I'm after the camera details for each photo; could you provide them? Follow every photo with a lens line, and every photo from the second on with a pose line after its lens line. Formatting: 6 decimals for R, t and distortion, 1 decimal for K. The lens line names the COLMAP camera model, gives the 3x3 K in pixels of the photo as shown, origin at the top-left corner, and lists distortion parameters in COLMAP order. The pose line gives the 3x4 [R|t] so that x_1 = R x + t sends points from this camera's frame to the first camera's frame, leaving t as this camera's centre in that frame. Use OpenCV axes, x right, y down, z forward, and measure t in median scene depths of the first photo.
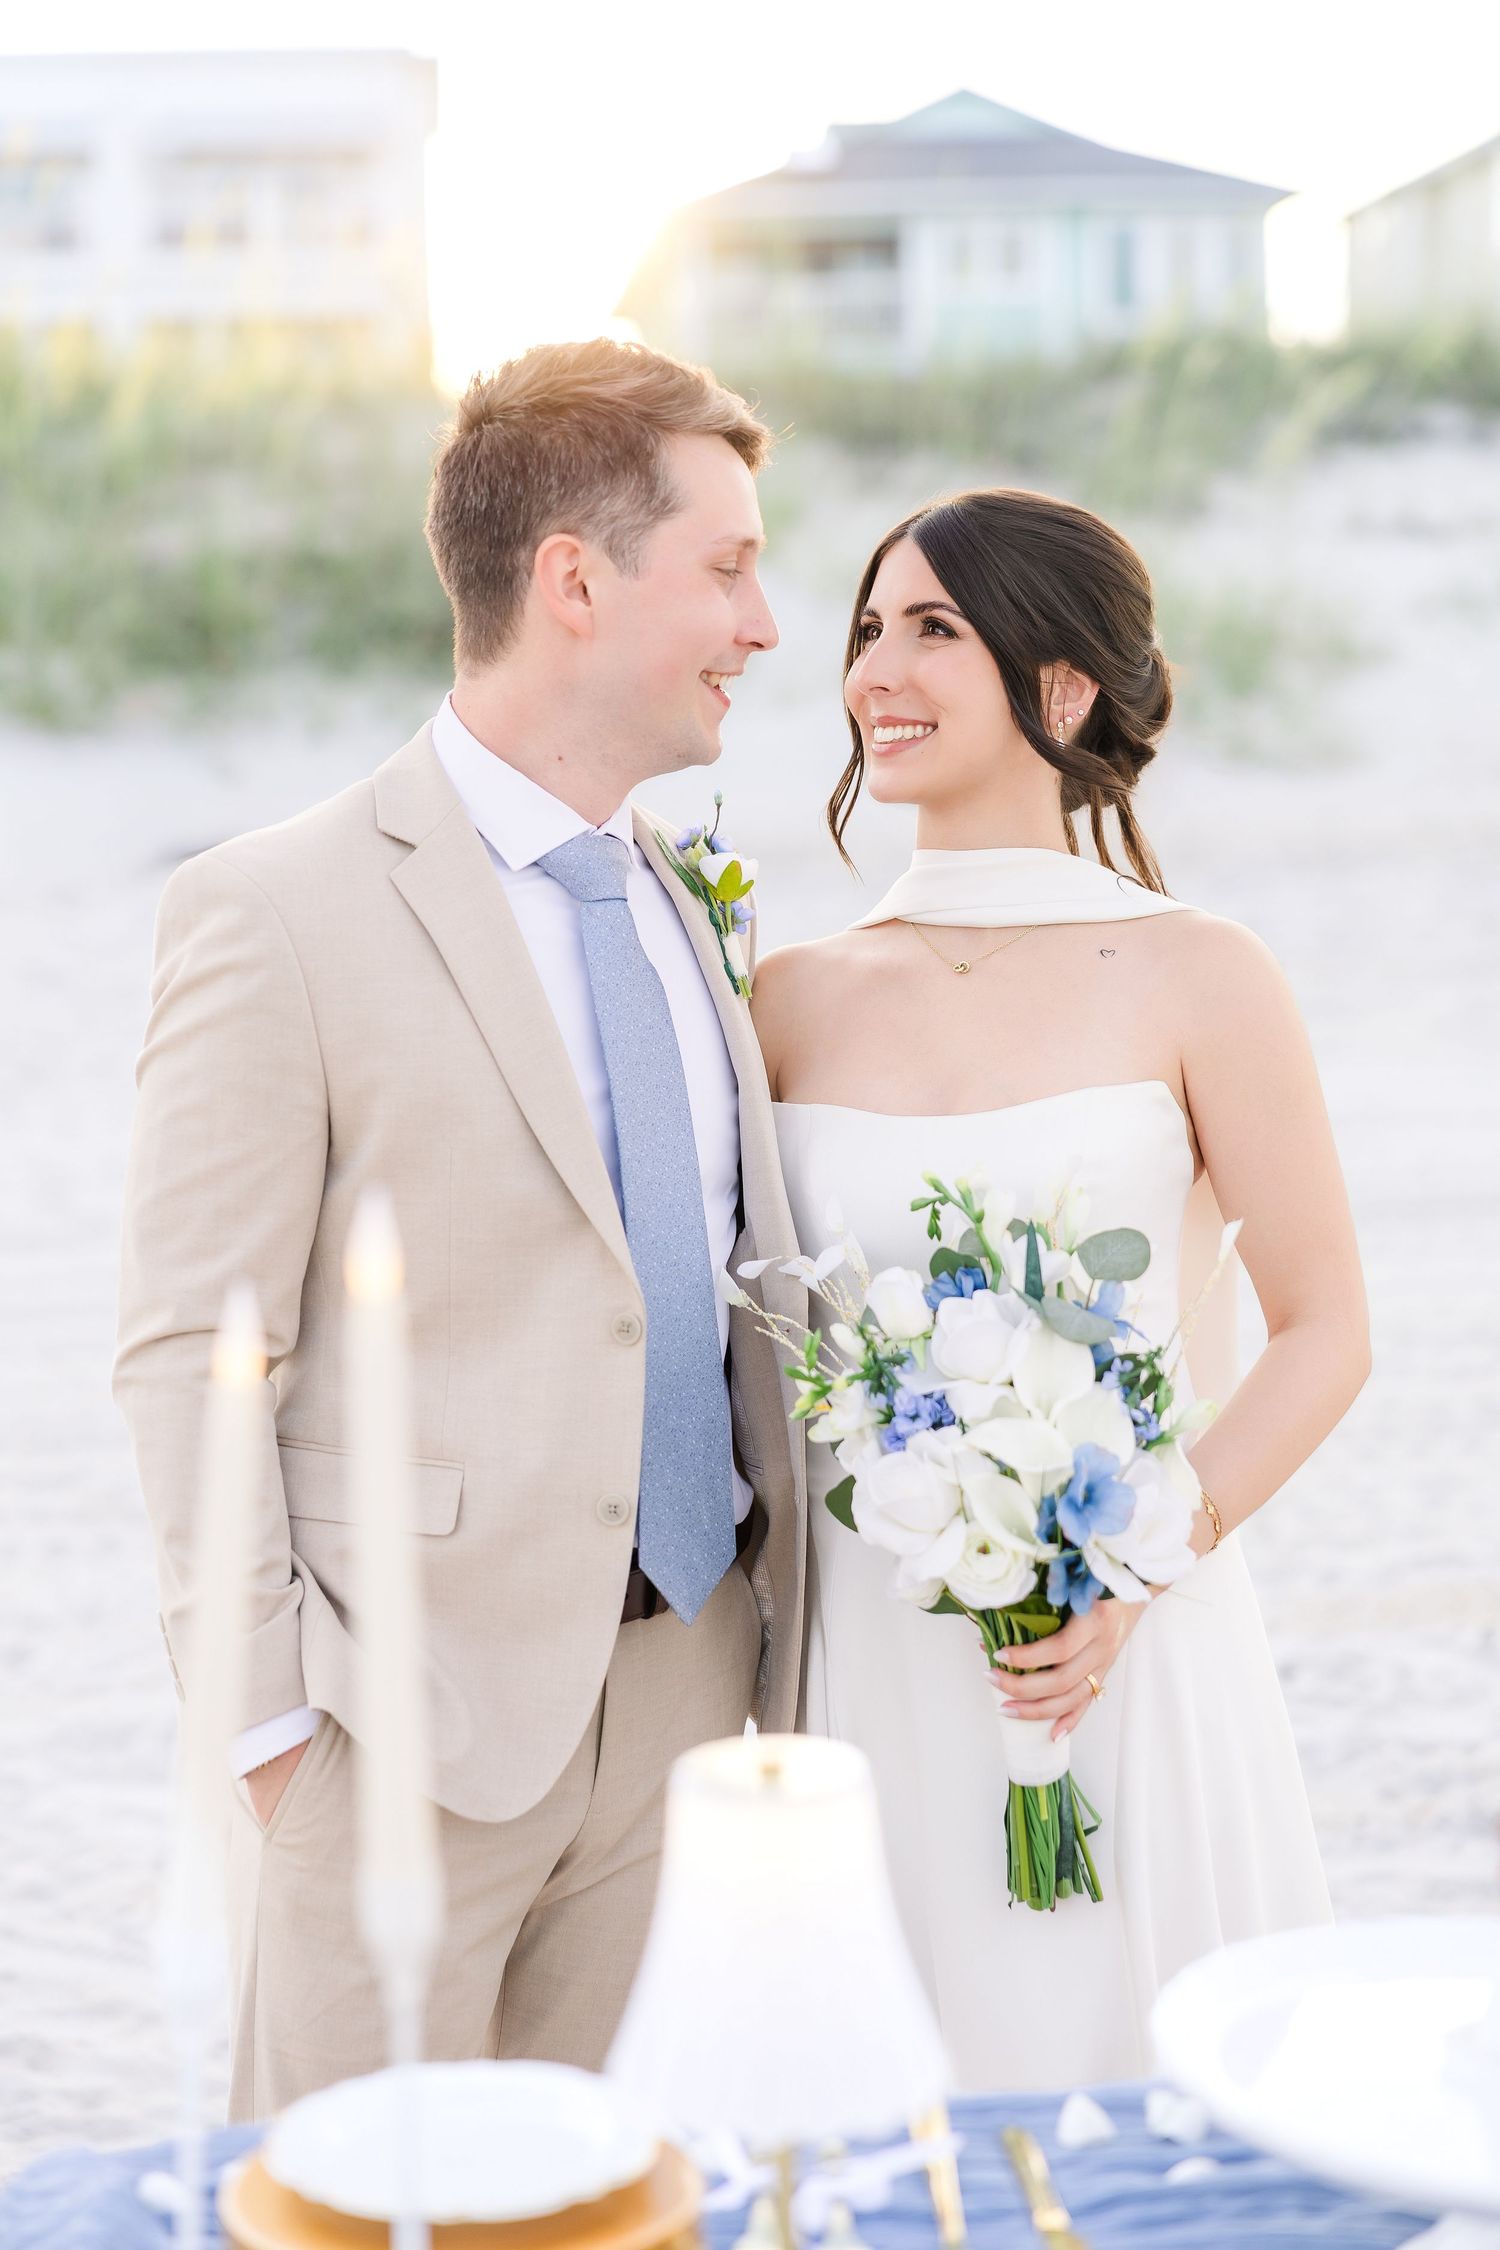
lens RADIAL K [[6552.7, 0, 750.0], [0, 6552.7, 1125.0], [0, 0, 1]] dist [0.003907, -1.704268]
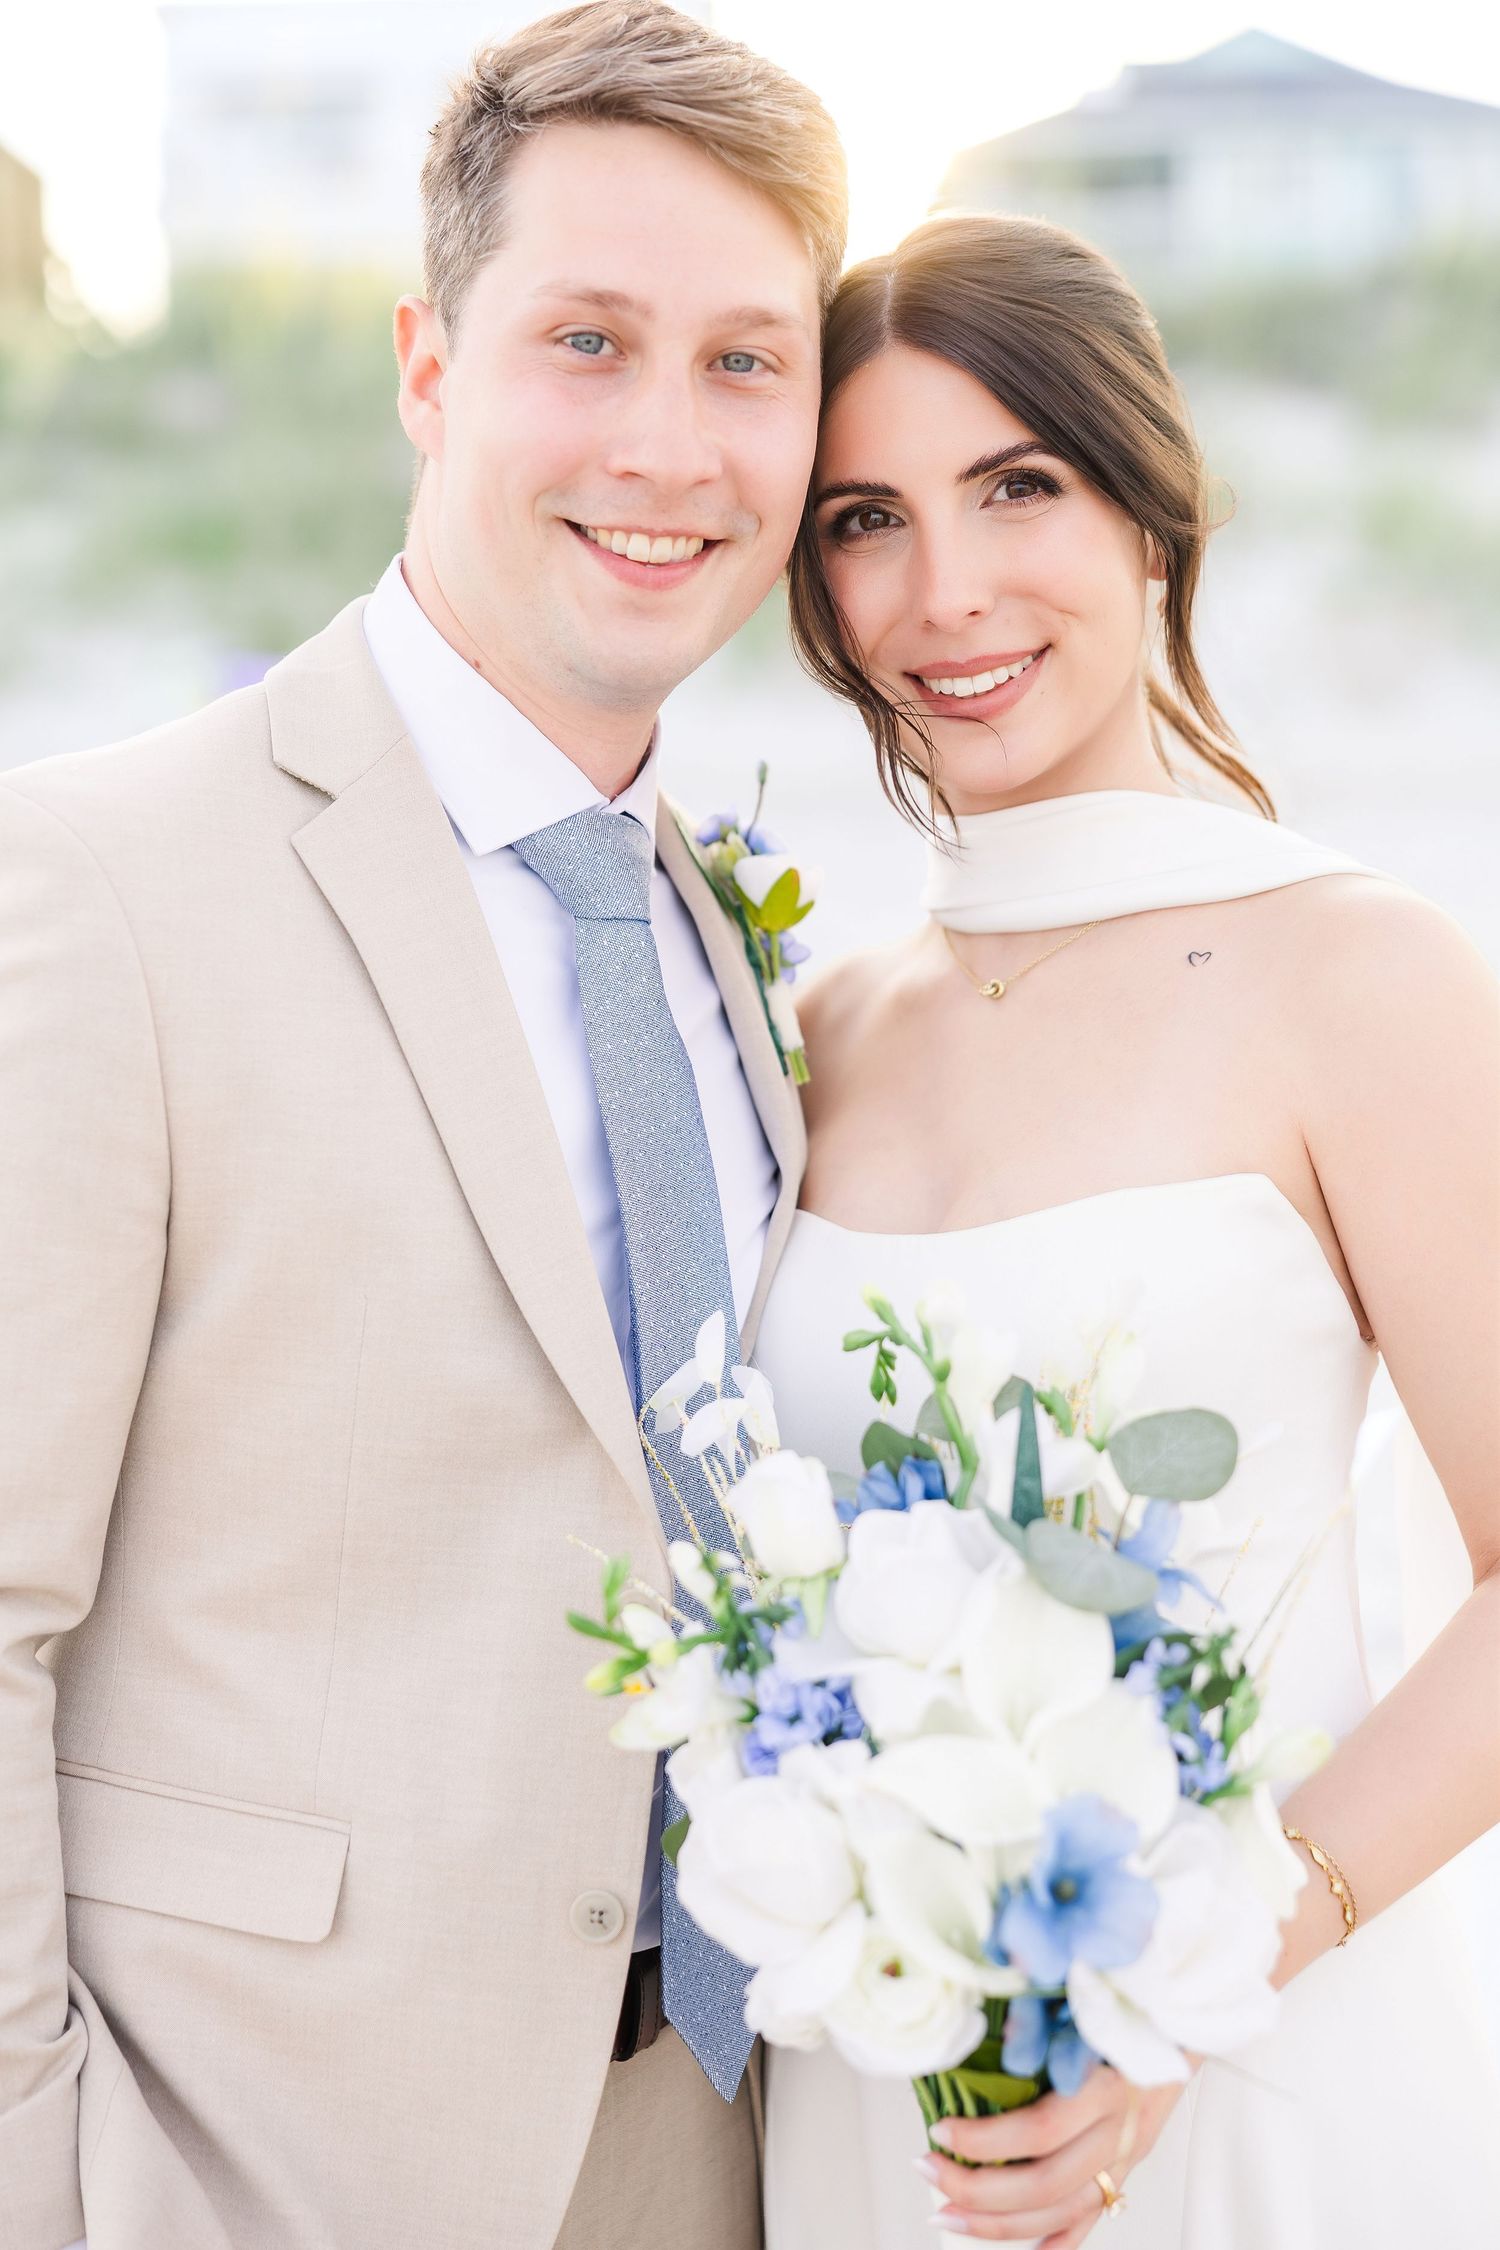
lens RADIAL K [[6552.7, 0, 750.0], [0, 6552.7, 1125.0], [0, 0, 1]] dist [0.003907, -1.704268]
pose [[0.996917, 0.062603, -0.047295, 0.044464], [-0.063762, 0.997691, -0.023395, 0.007034], [0.045721, 0.026338, 0.998607, 0.433726]]
